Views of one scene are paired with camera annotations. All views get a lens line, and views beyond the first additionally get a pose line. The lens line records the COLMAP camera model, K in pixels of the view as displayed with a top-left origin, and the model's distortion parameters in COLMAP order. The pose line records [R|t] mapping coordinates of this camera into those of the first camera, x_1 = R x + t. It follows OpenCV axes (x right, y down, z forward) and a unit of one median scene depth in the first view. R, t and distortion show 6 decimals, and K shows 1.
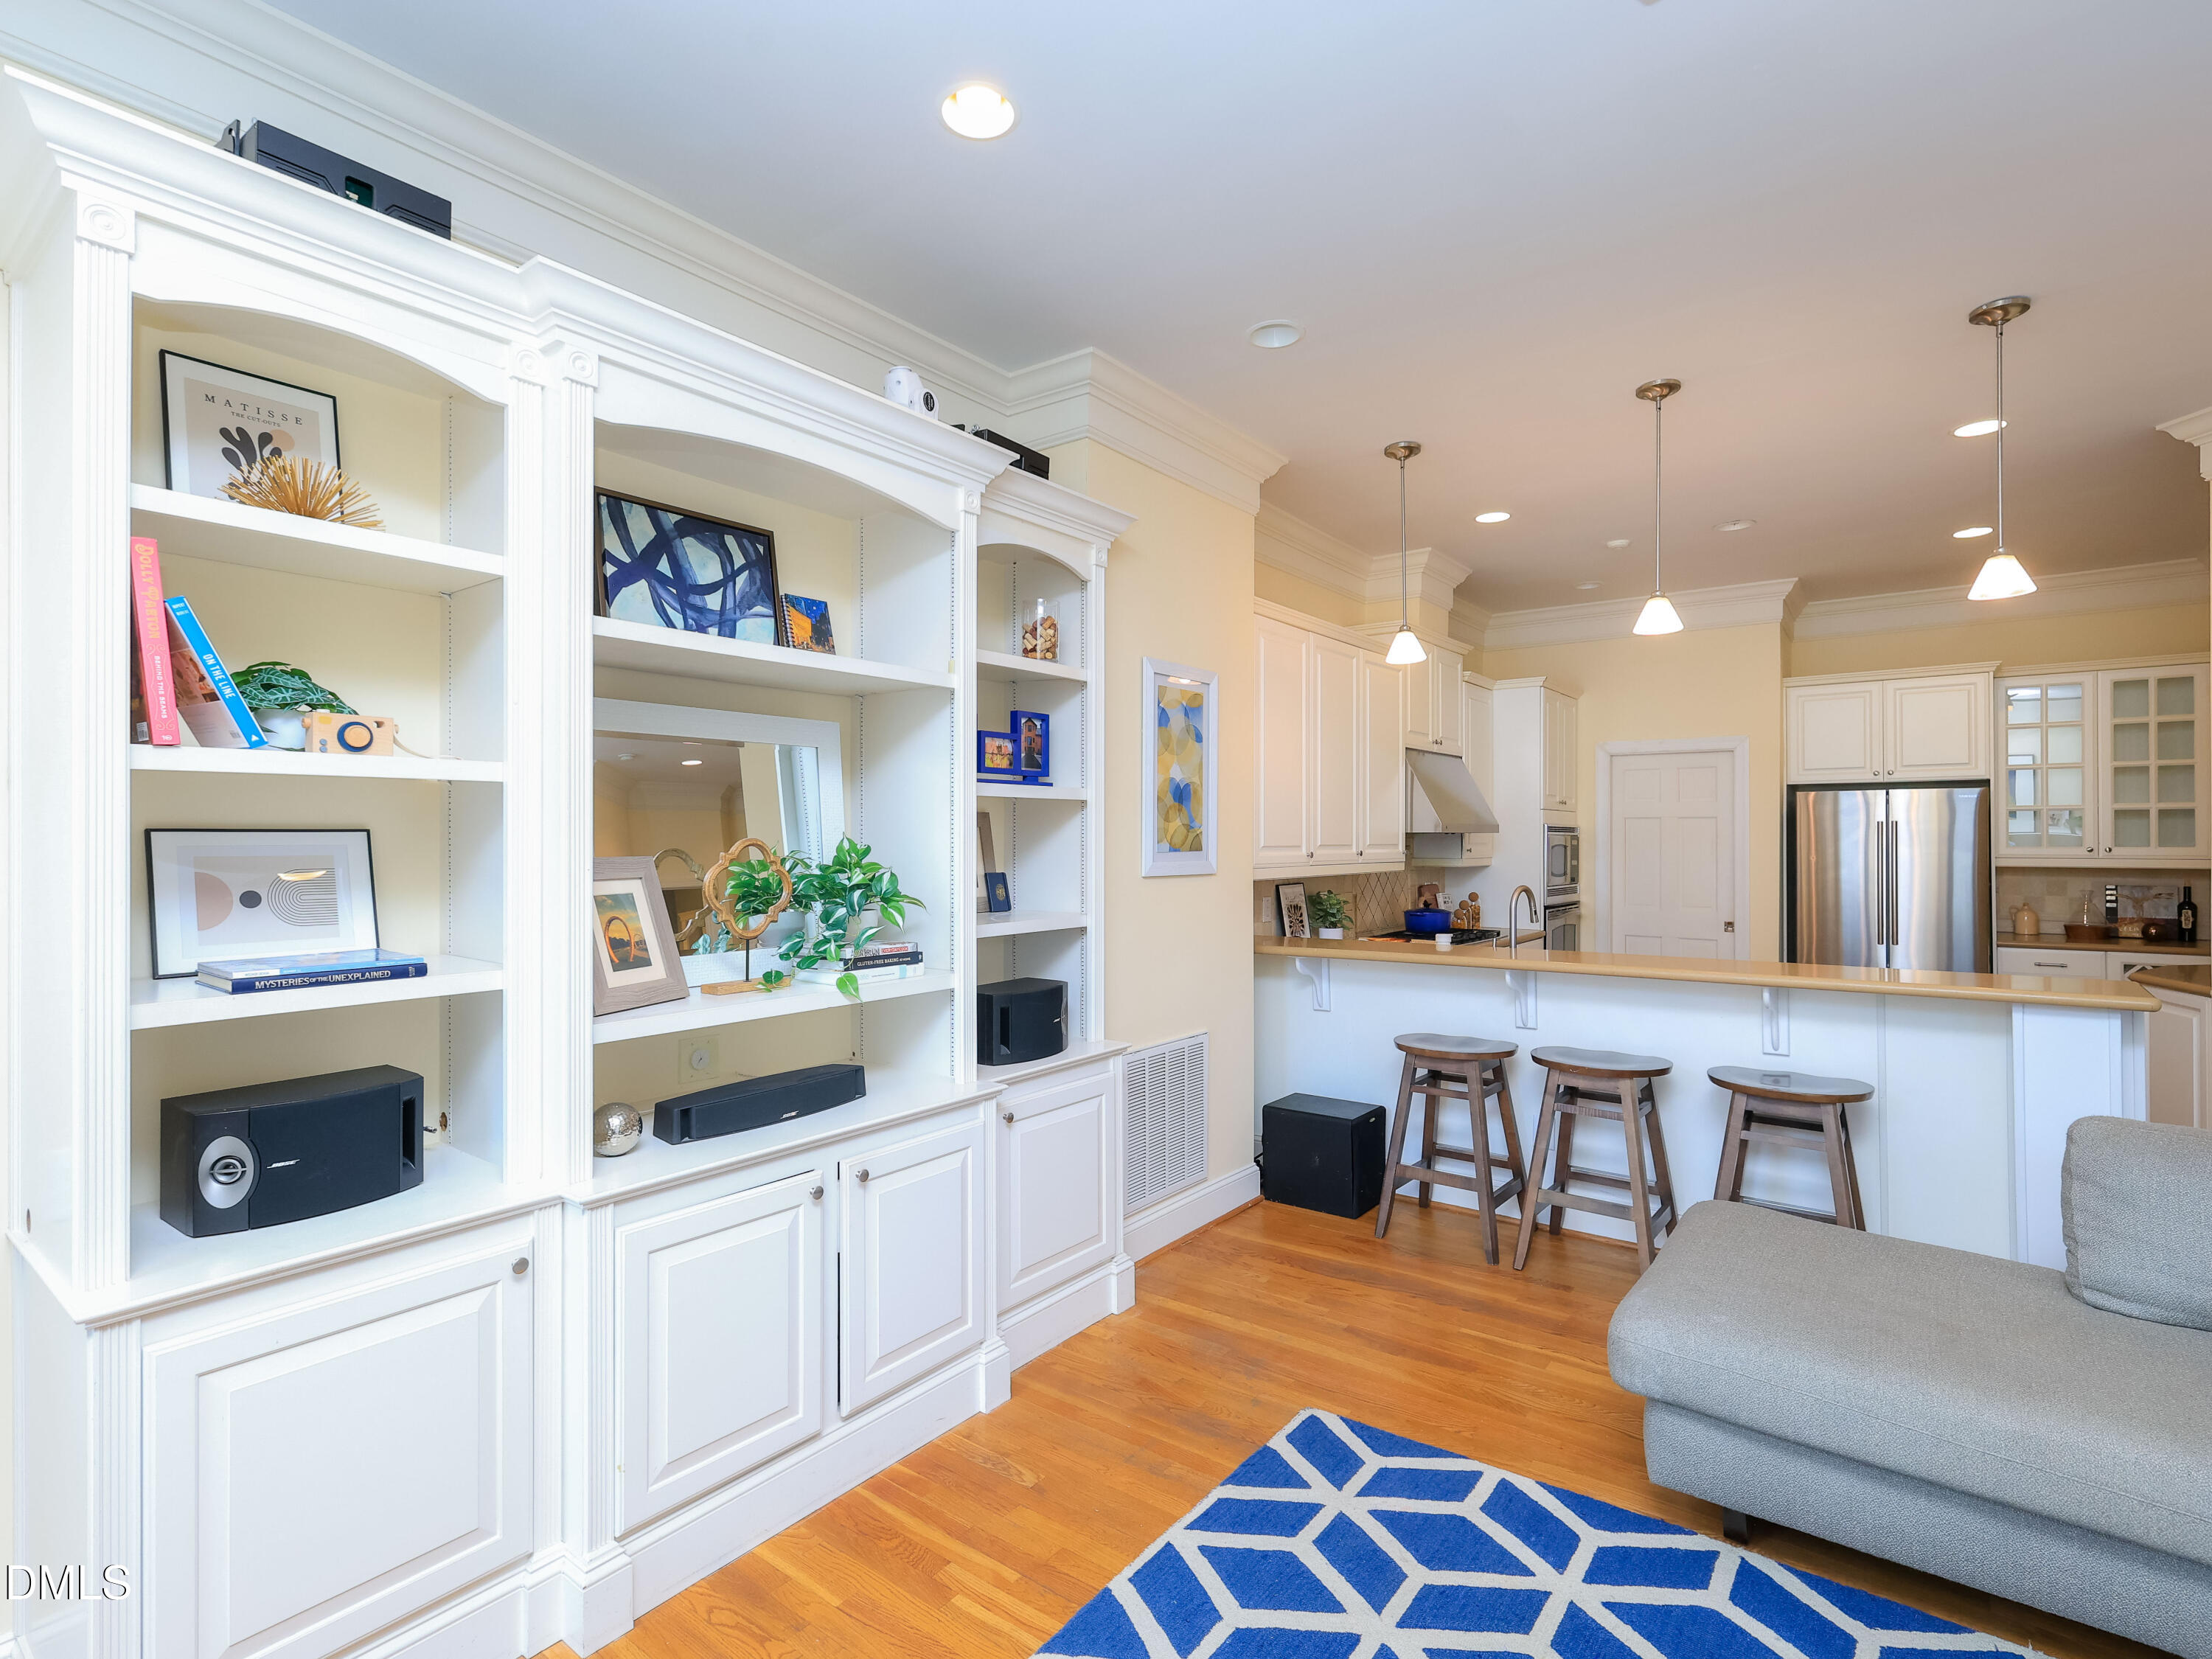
lens RADIAL K [[1092.9, 0, 1103.6], [0, 1092.9, 846.2], [0, 0, 1]] dist [0.004212, 0.001143]
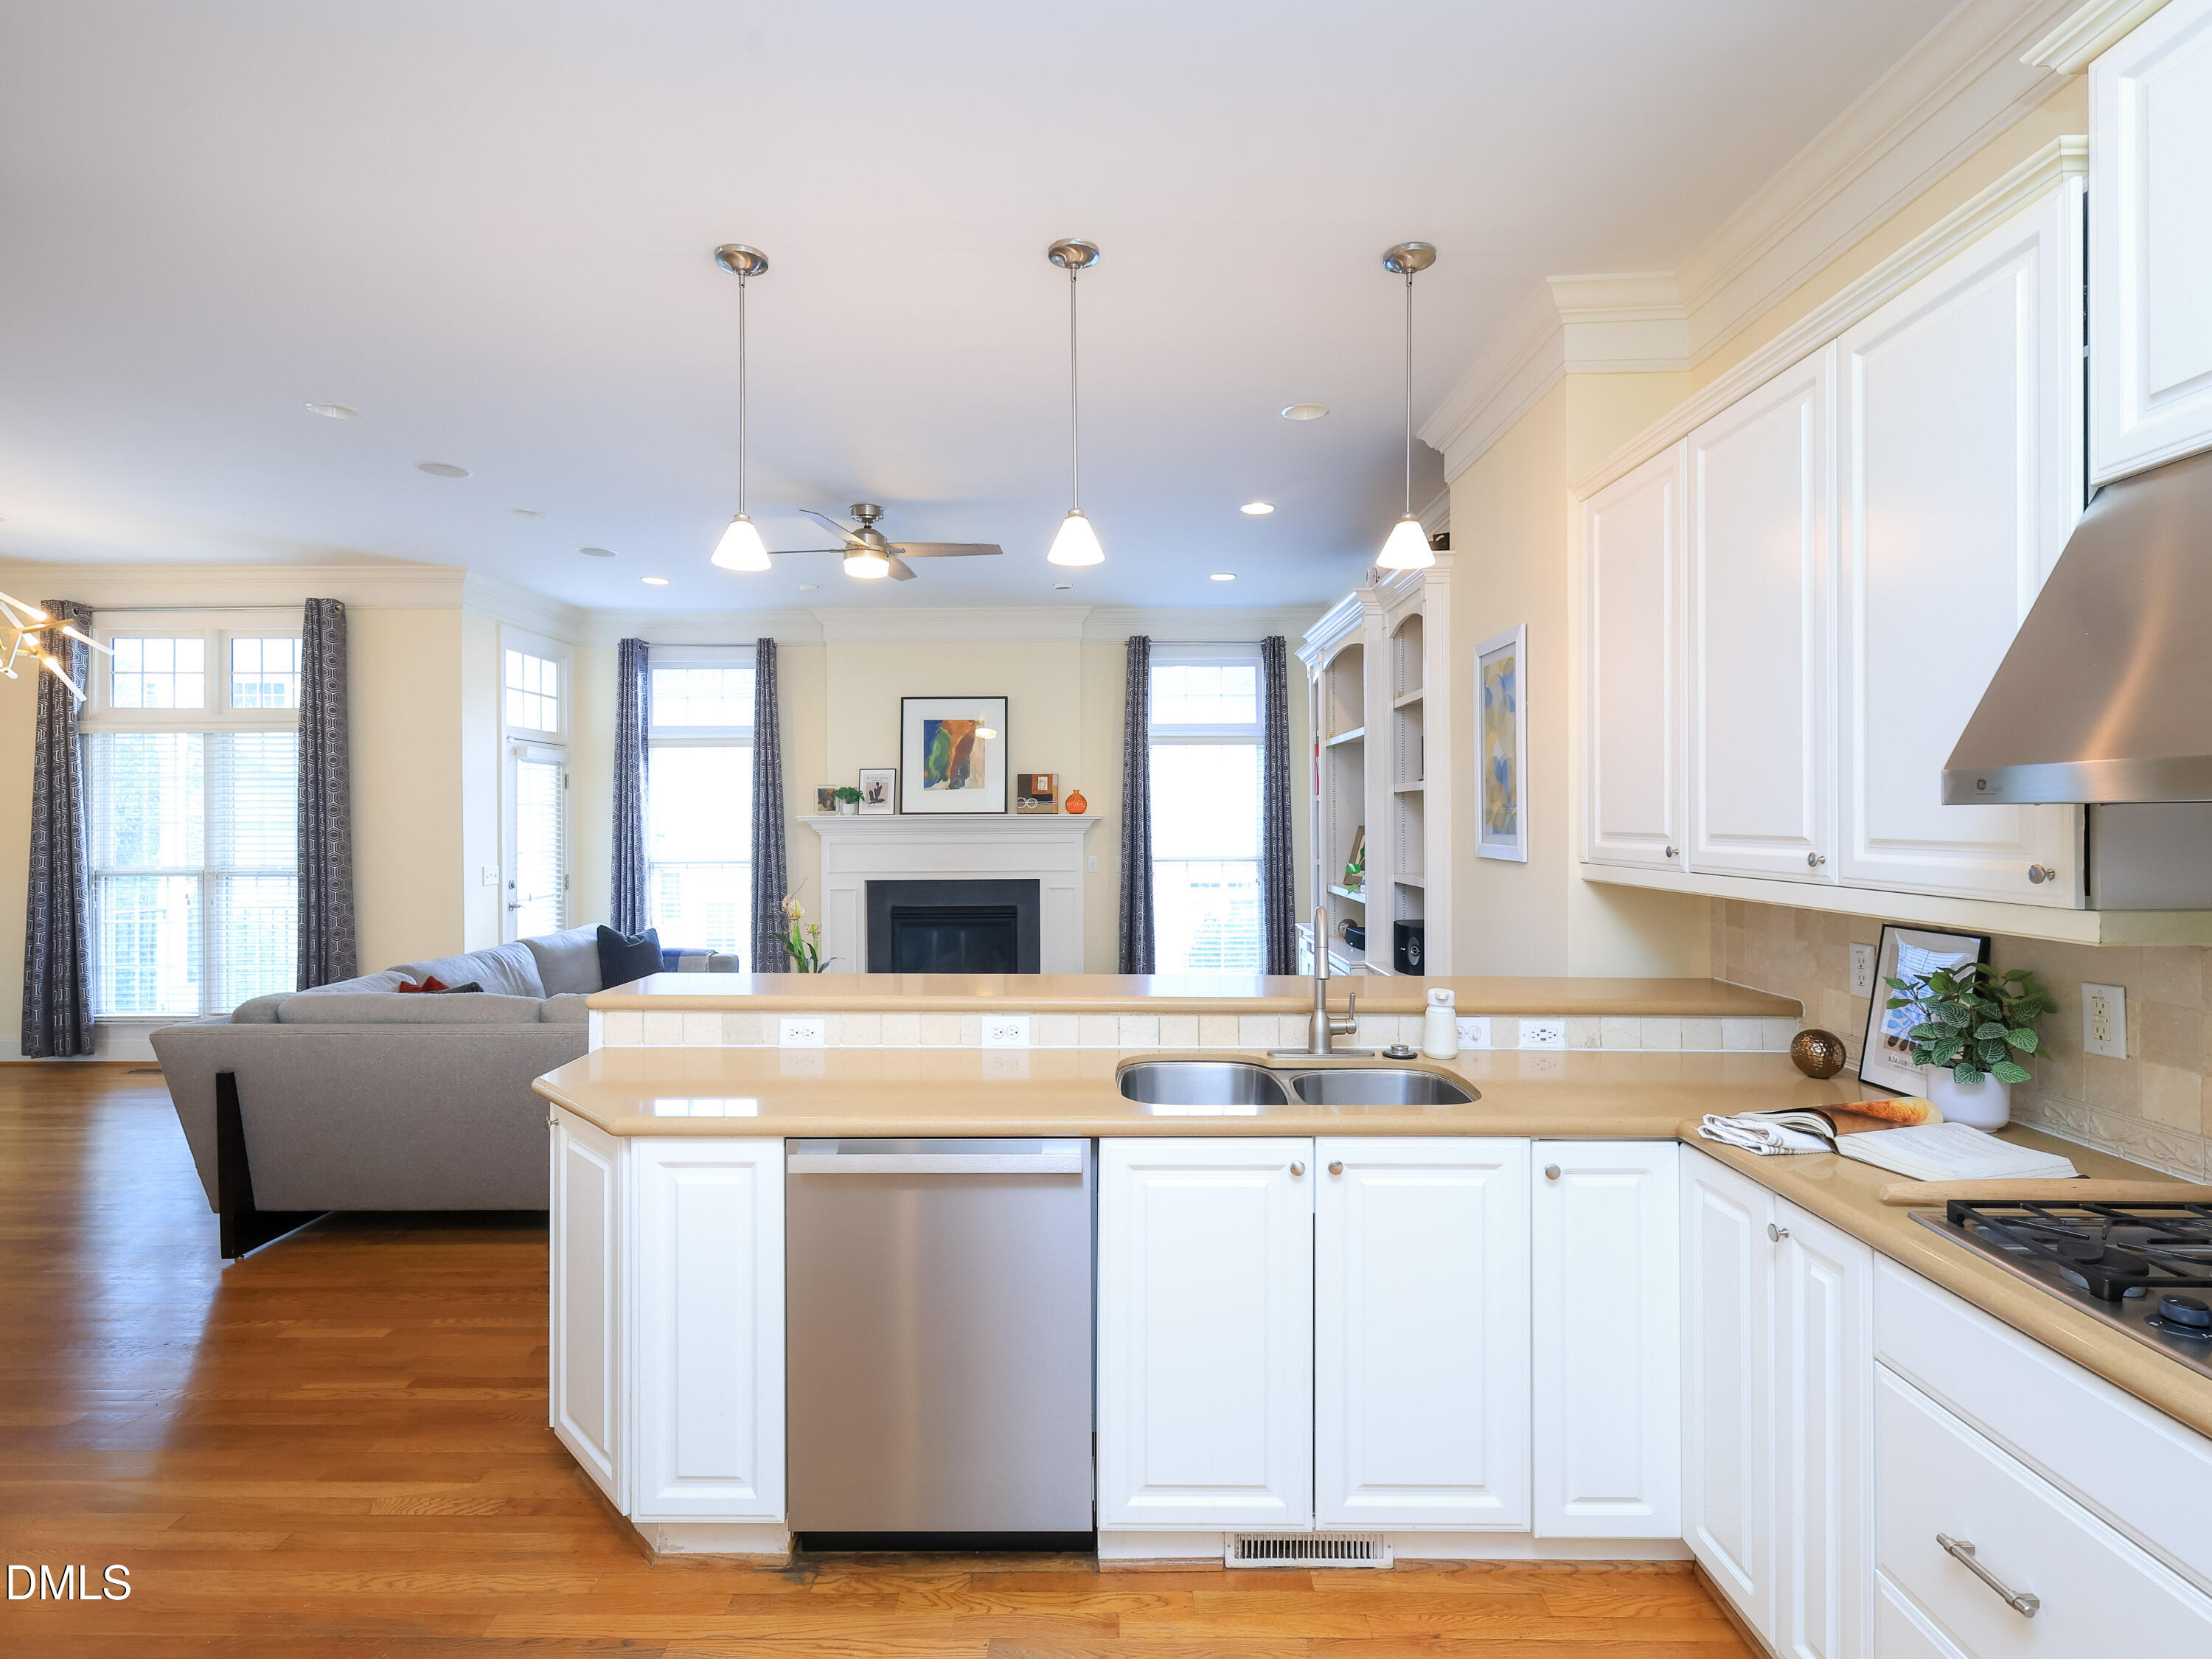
lens RADIAL K [[1088.7, 0, 1107.0], [0, 1088.7, 804.1], [0, 0, 1]] dist [-0.000071, 0.000635]
pose [[-0.793492, -0.000918, -0.608580, 0.871153], [0.002625, 0.999984, -0.004931, -0.017368], [0.608575, -0.005510, -0.793477, 1.477316]]
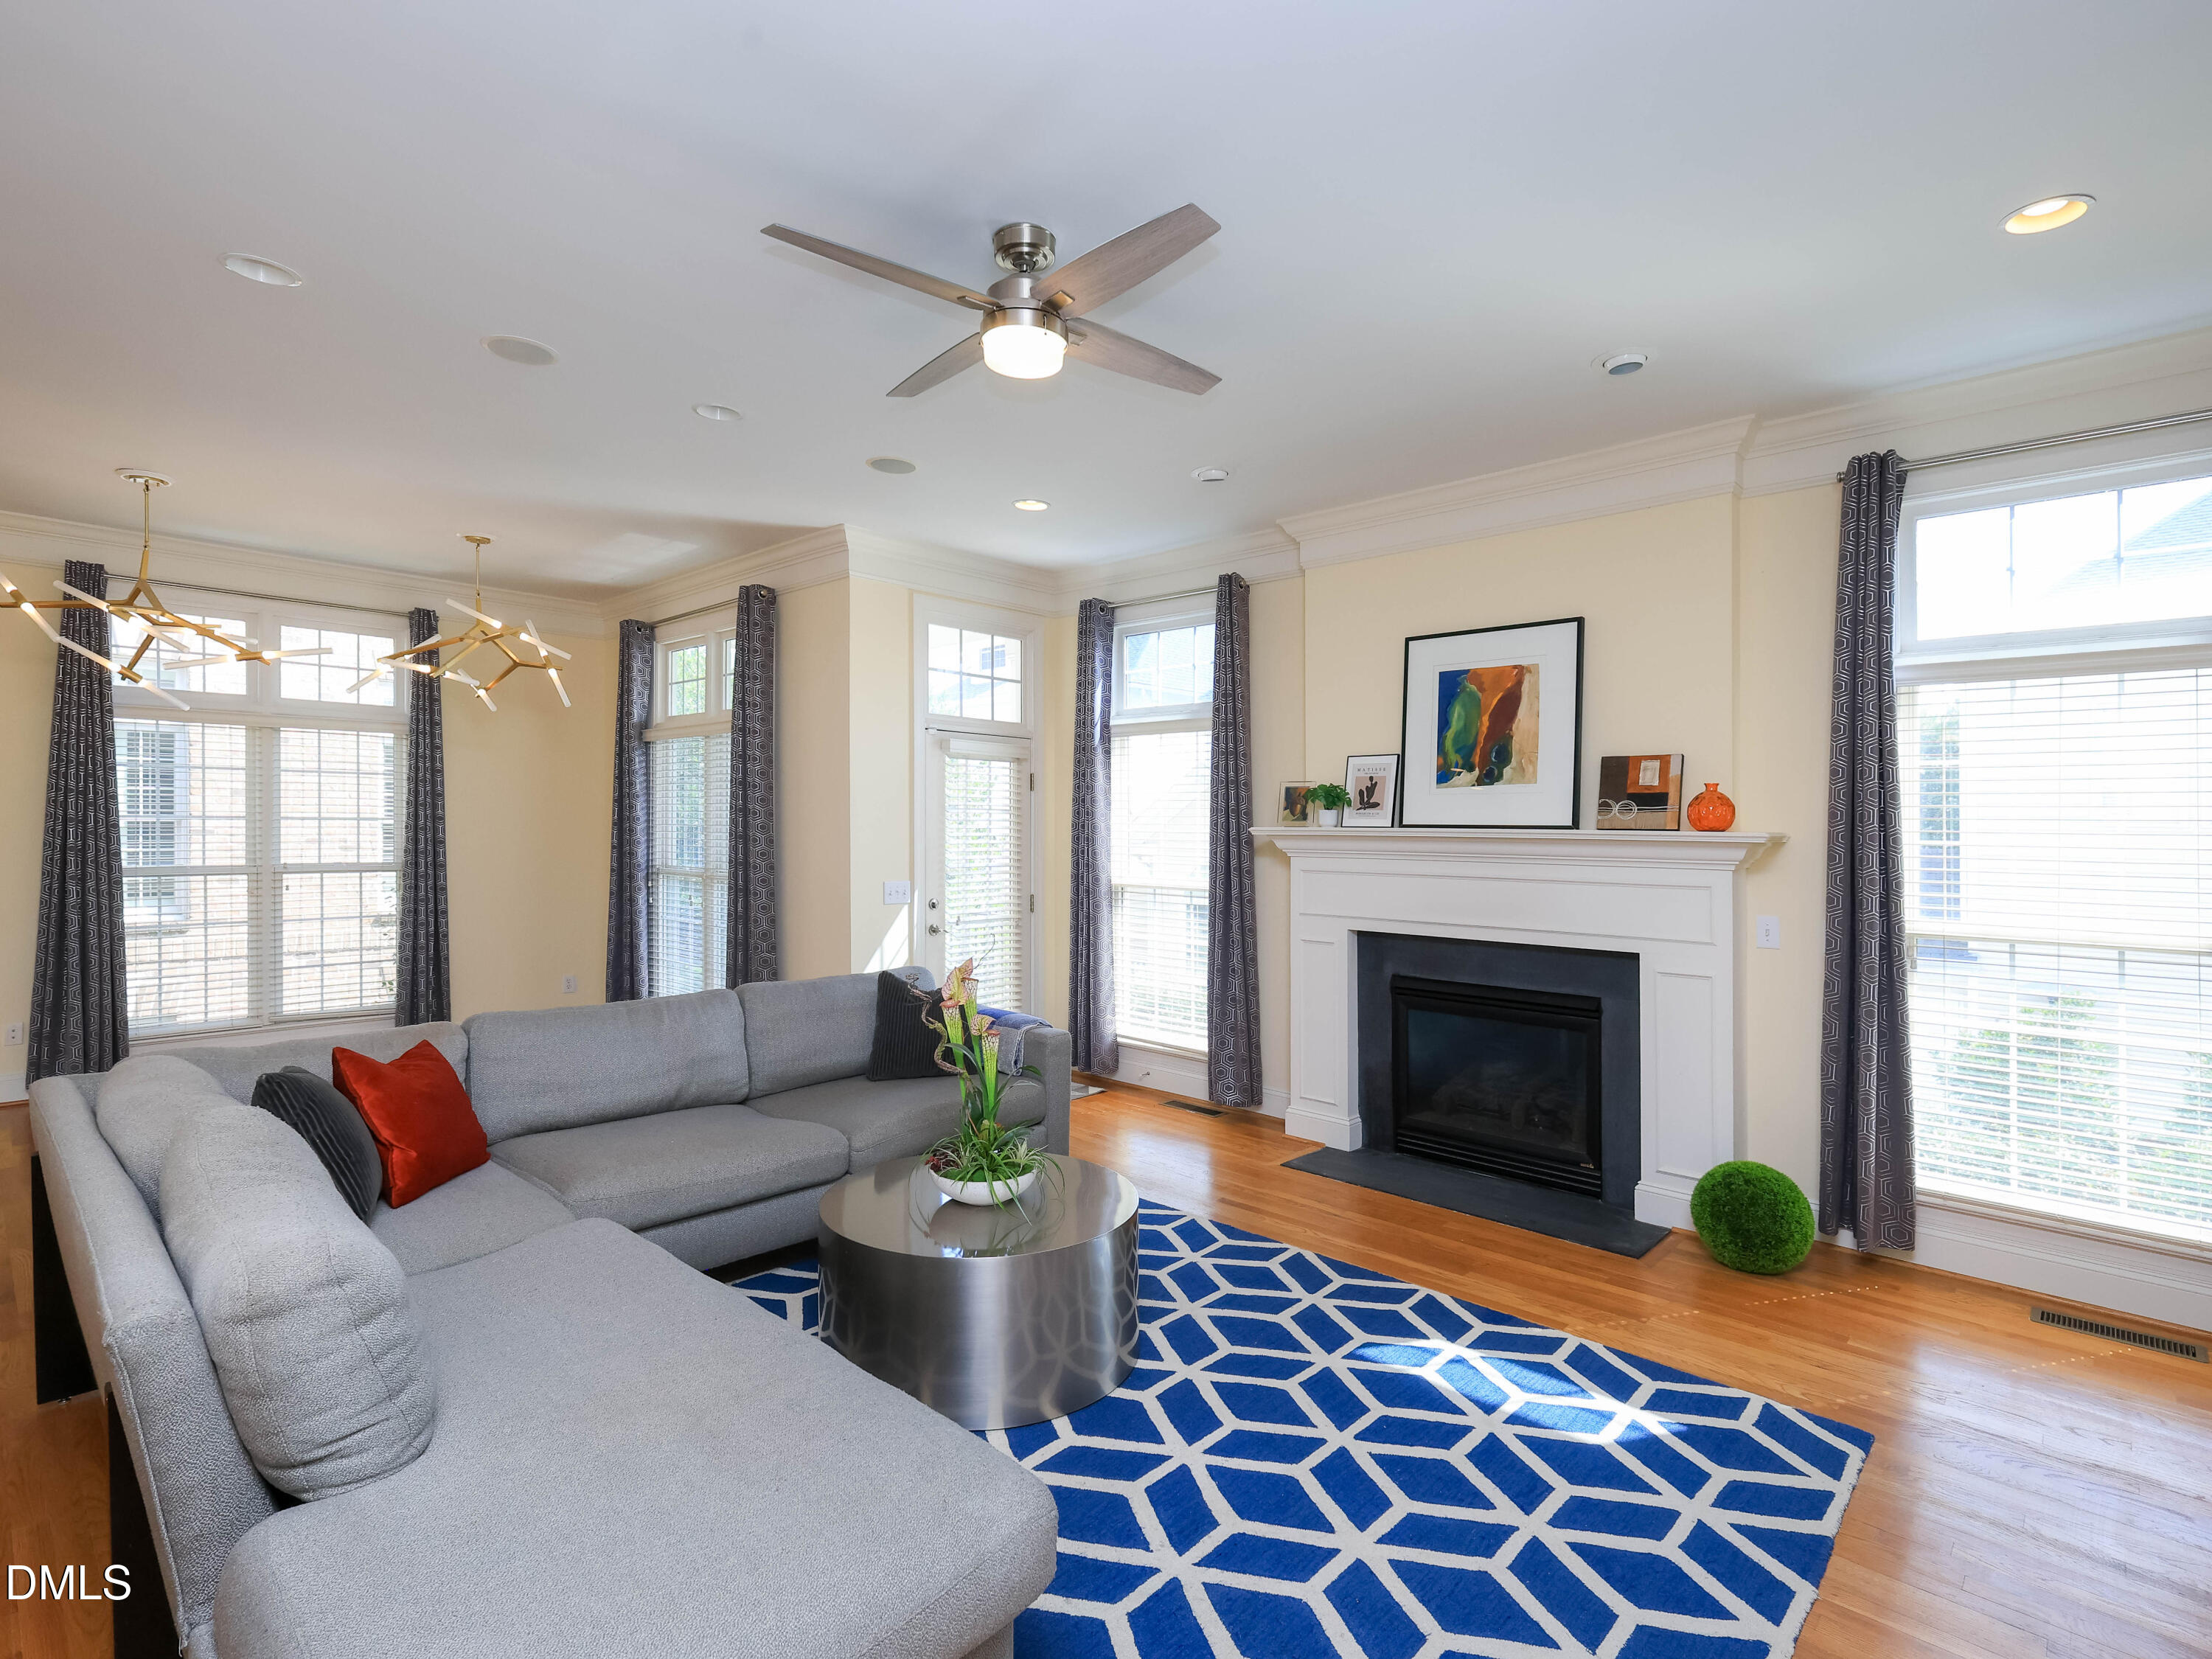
lens RADIAL K [[1092.9, 0, 1103.6], [0, 1092.9, 846.2], [0, 0, 1]] dist [0.004212, 0.001143]
pose [[-0.995351, -0.009552, 0.095835, 0.205114], [-0.006994, 0.999611, 0.026993, -0.018872], [-0.096055, 0.026197, -0.995031, 0.962725]]
